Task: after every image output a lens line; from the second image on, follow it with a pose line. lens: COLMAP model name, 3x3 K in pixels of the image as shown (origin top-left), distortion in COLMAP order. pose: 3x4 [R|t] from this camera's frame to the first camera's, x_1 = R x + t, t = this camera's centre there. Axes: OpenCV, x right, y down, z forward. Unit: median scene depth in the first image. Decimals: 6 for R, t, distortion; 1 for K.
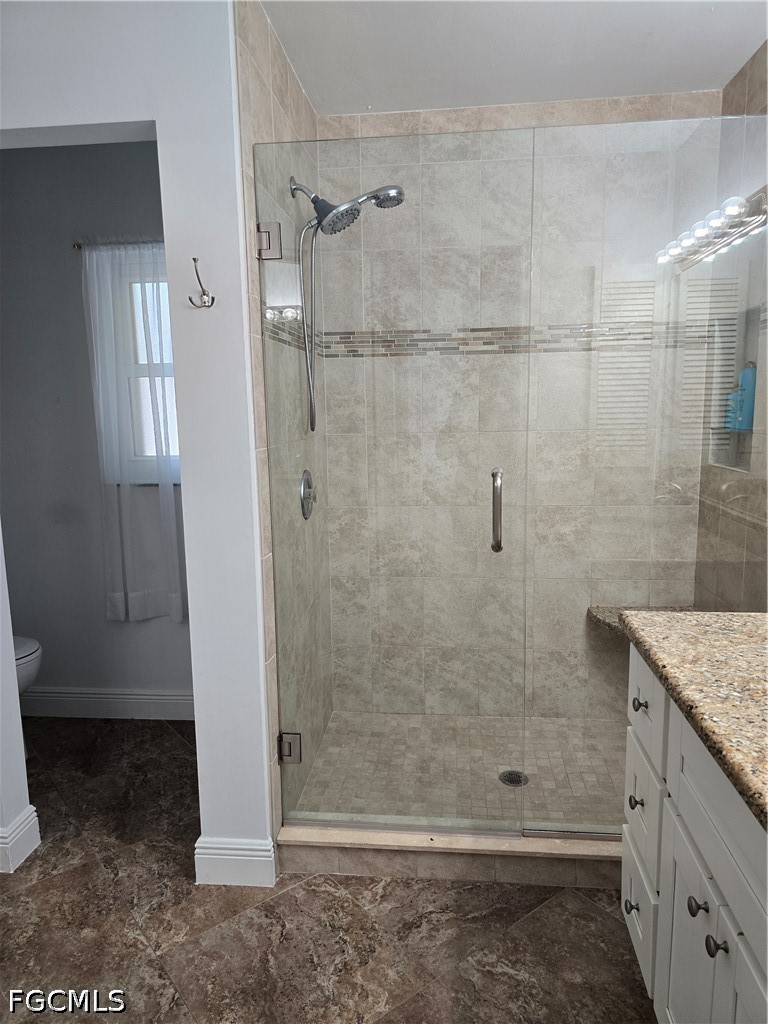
lens RADIAL K [[690.0, 0, 386.4], [0, 690.0, 506.5], [0, 0, 1]] dist [0.056640, -0.059815]
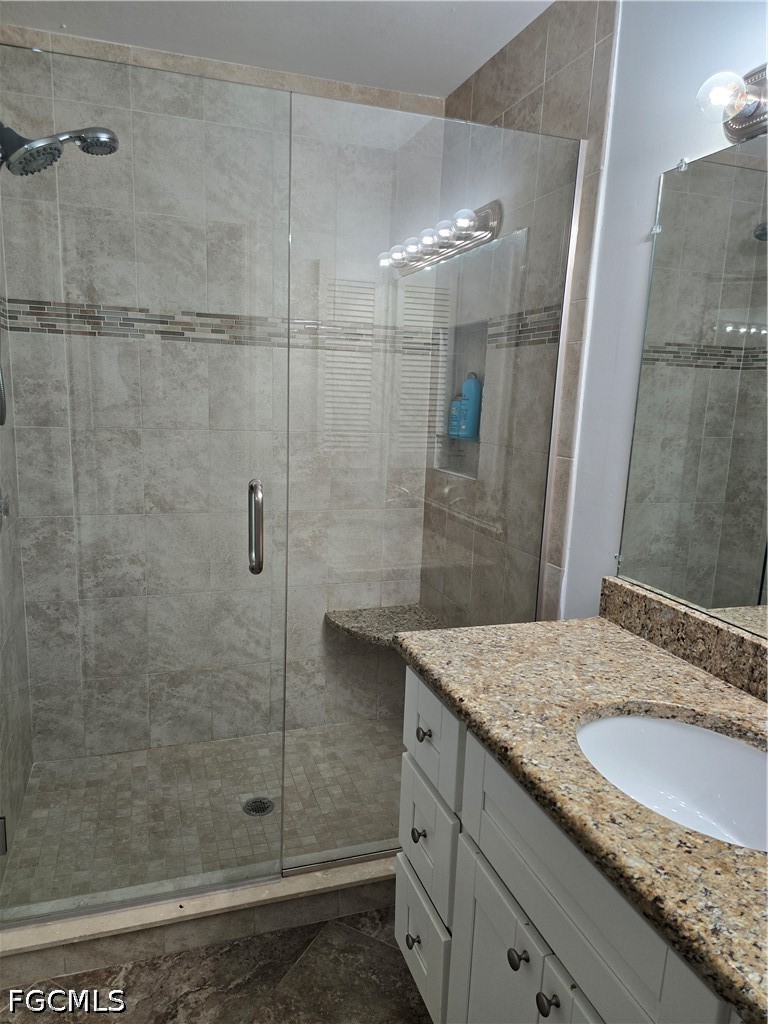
lens RADIAL K [[690.0, 0, 373.6], [0, 690.0, 519.7], [0, 0, 1]] dist [0.056640, -0.059815]
pose [[0.912296, -0.027408, 0.408613, -0.043138], [0.011887, 0.999110, 0.040478, -0.026465], [-0.409359, -0.032070, 0.911810, 0.091816]]
